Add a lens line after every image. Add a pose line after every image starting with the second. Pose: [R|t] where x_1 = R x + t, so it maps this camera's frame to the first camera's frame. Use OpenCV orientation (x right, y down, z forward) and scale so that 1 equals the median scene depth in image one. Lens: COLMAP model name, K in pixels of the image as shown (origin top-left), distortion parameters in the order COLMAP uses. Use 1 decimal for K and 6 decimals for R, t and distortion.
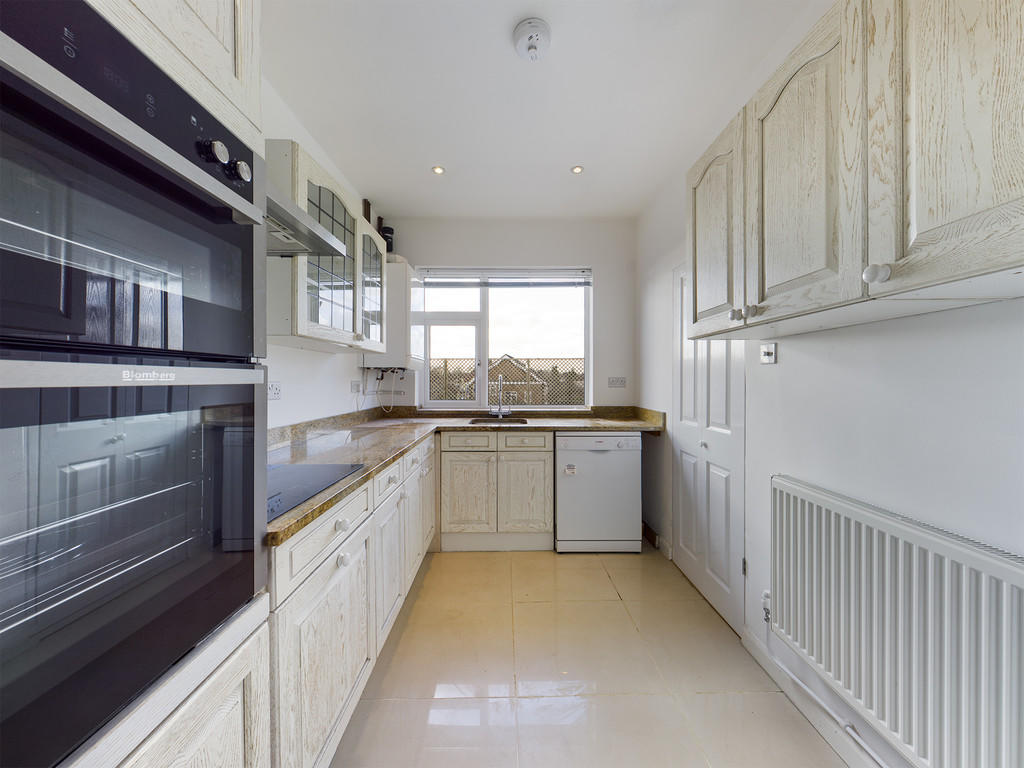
lens RADIAL K [[368.8, 0, 510.9], [0, 368.8, 384.4], [0, 0, 1]] dist [-0.000002, -0.000183]
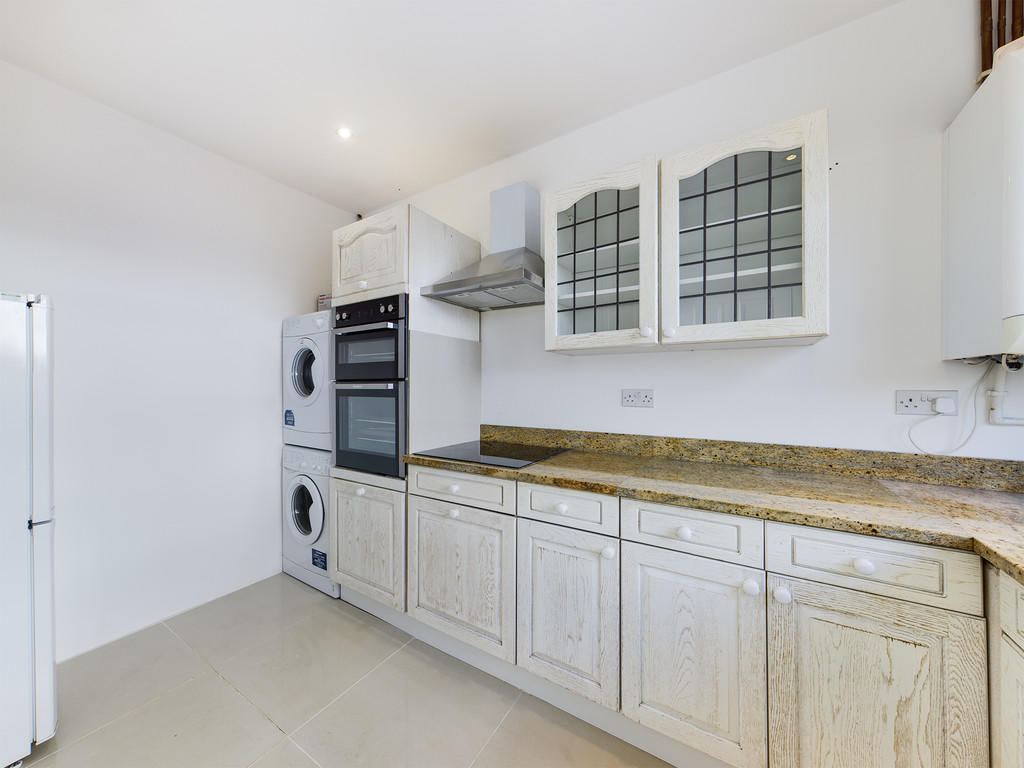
lens RADIAL K [[368.8, 0, 515.4], [0, 368.8, 384.5], [0, 0, 1]] dist [-0.000002, -0.000183]
pose [[-0.529024, -0.004304, -0.848596, 0.268935], [-0.010841, 0.999940, 0.001687, -0.012849], [0.848538, 0.010092, -0.529039, 0.821649]]
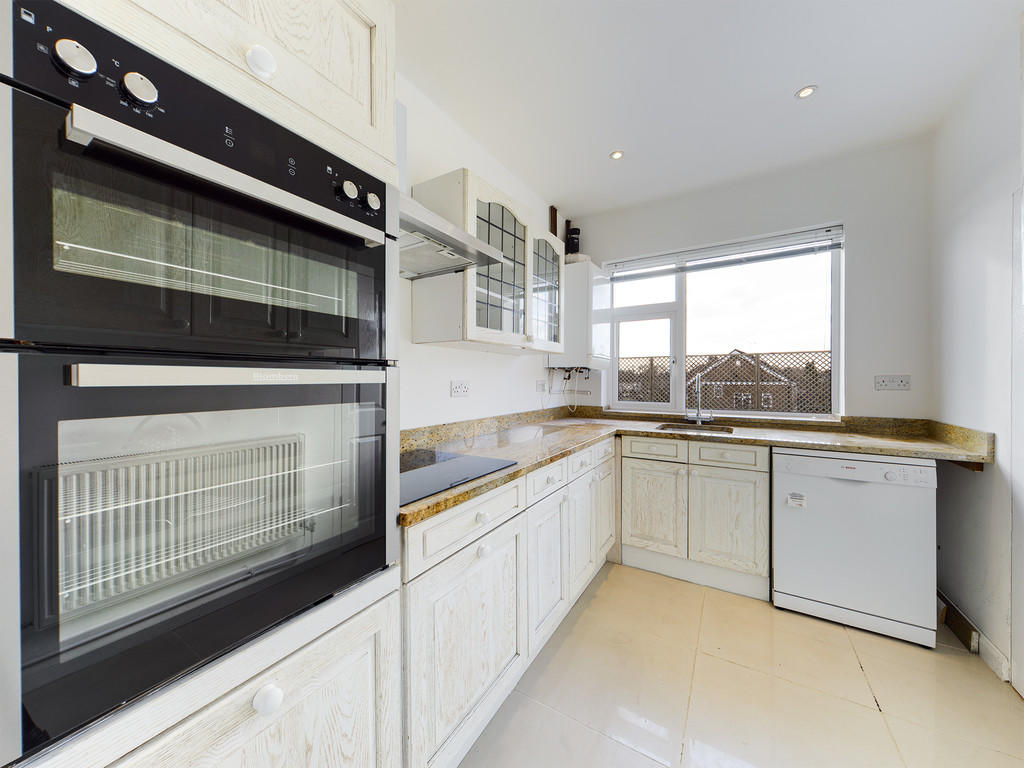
lens RADIAL K [[368.8, 0, 510.7], [0, 368.8, 382.3], [0, 0, 1]] dist [-0.000002, -0.000183]
pose [[0.844764, 0.003554, -0.535128, 0.071729], [-0.005938, 0.999979, -0.002733, -0.000813], [0.535107, 0.005487, 0.844767, 0.064262]]
